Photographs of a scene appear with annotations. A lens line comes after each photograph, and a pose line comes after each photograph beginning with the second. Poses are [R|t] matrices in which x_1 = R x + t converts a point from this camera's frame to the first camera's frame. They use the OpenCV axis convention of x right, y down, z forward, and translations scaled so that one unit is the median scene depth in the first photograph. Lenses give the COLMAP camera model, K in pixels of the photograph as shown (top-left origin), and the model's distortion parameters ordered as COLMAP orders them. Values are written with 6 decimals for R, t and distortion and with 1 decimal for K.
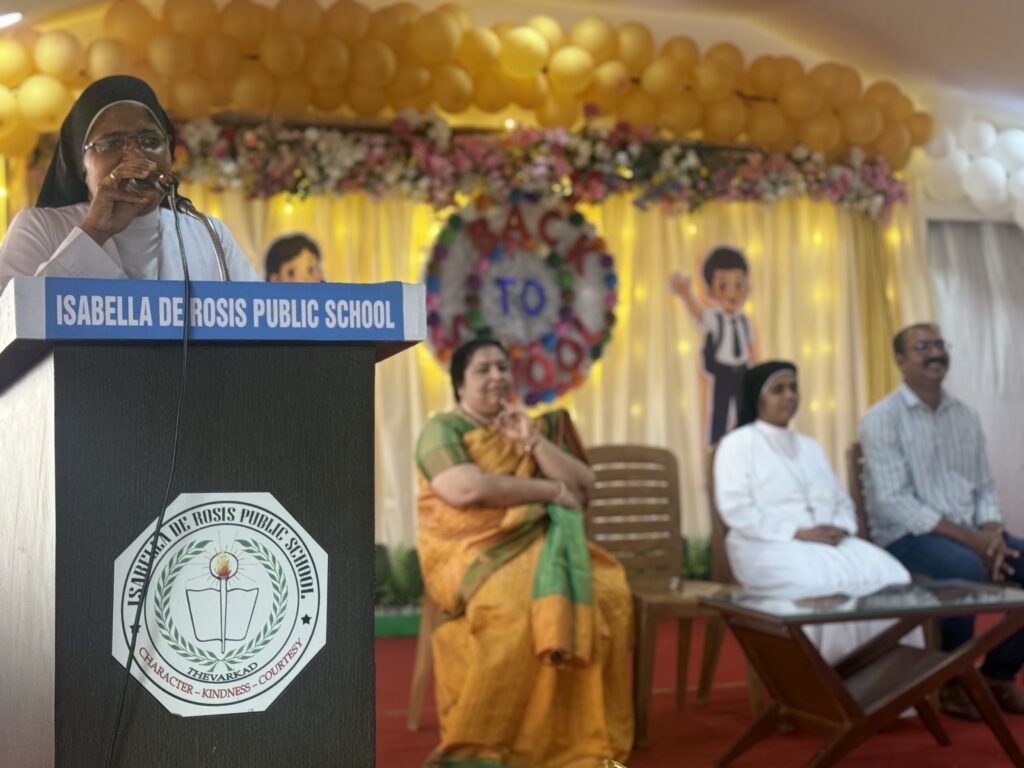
lens RADIAL K [[1803.7, 0, 512.1], [0, 1803.7, 384.5], [0, 0, 1]] dist [-0.055060, 0.000000]
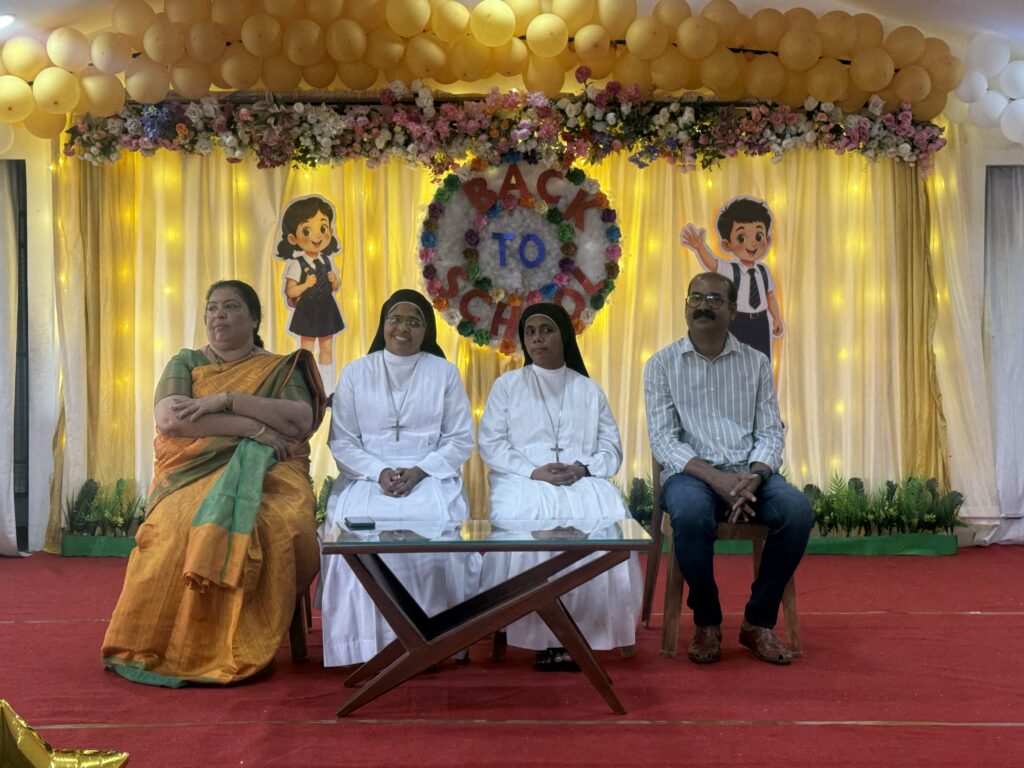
lens RADIAL K [[1539.8, 0, 512.1], [0, 1539.8, 382.5], [0, 0, 1]] dist [0.011192, 0.000000]
pose [[0.928783, 0.015460, -0.370302, 0.343833], [-0.006541, 0.999658, 0.025330, 0.007406], [0.370567, -0.021104, 0.928566, 0.136694]]
